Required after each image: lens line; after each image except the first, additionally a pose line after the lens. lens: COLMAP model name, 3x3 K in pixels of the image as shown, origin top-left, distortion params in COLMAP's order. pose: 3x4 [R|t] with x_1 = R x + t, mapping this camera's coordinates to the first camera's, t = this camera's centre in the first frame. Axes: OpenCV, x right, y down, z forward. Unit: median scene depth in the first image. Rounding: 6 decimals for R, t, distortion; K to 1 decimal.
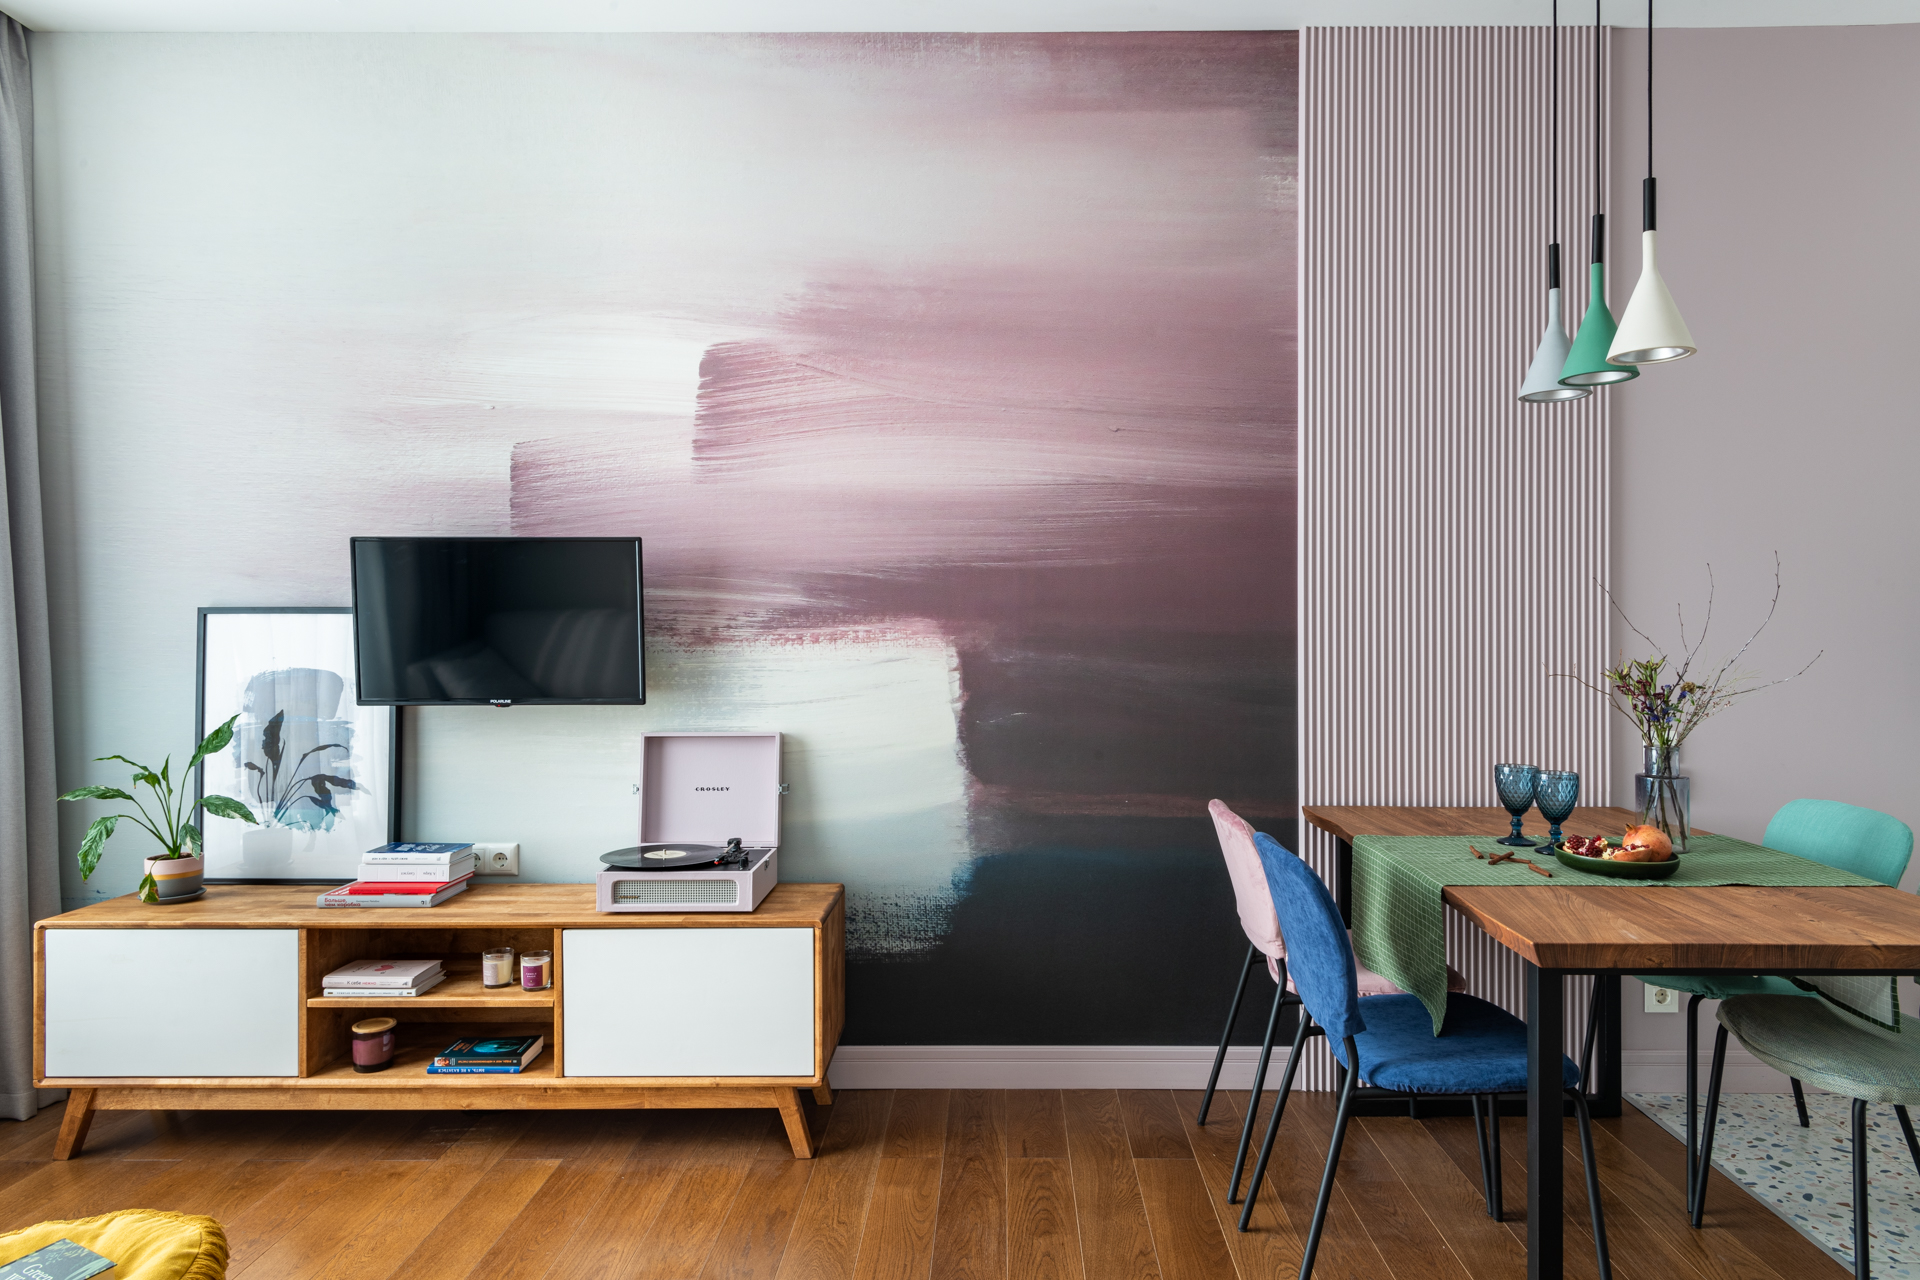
lens RADIAL K [[1219.5, 0, 962.8], [0, 1219.5, 638.2], [0, 0, 1]] dist [0.001450, 0.000147]
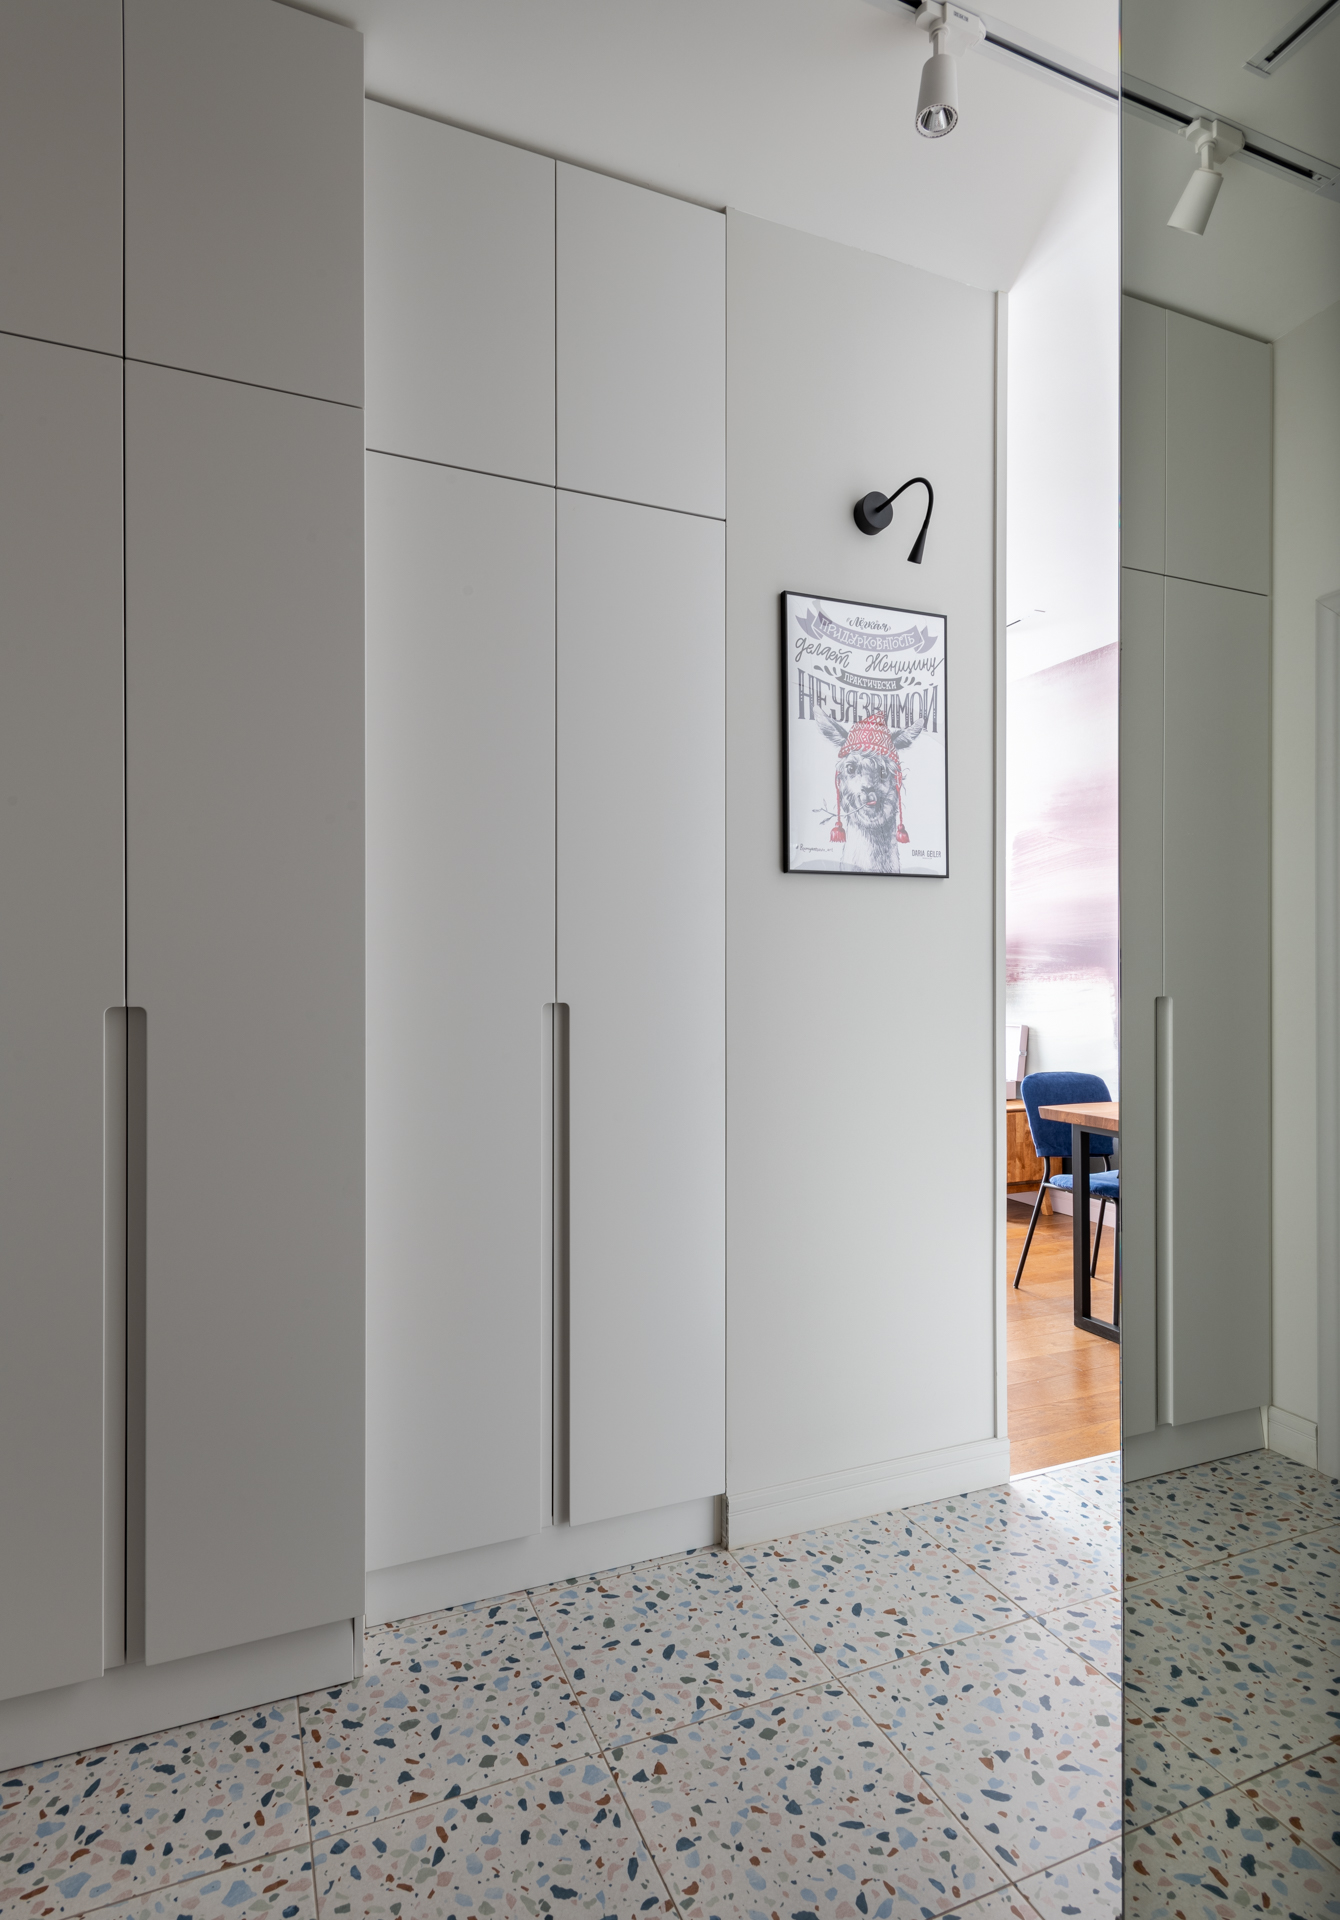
lens RADIAL K [[1054.4, 0, 671.7], [0, 1054.4, 968.4], [0, 0, 1]] dist [-0.000067, -0.000003]
pose [[0.411761, -0.009487, -0.911242, 1.146637], [-0.004881, 0.999909, -0.012616, 0.008478], [0.911279, 0.009642, 0.411677, -0.236914]]
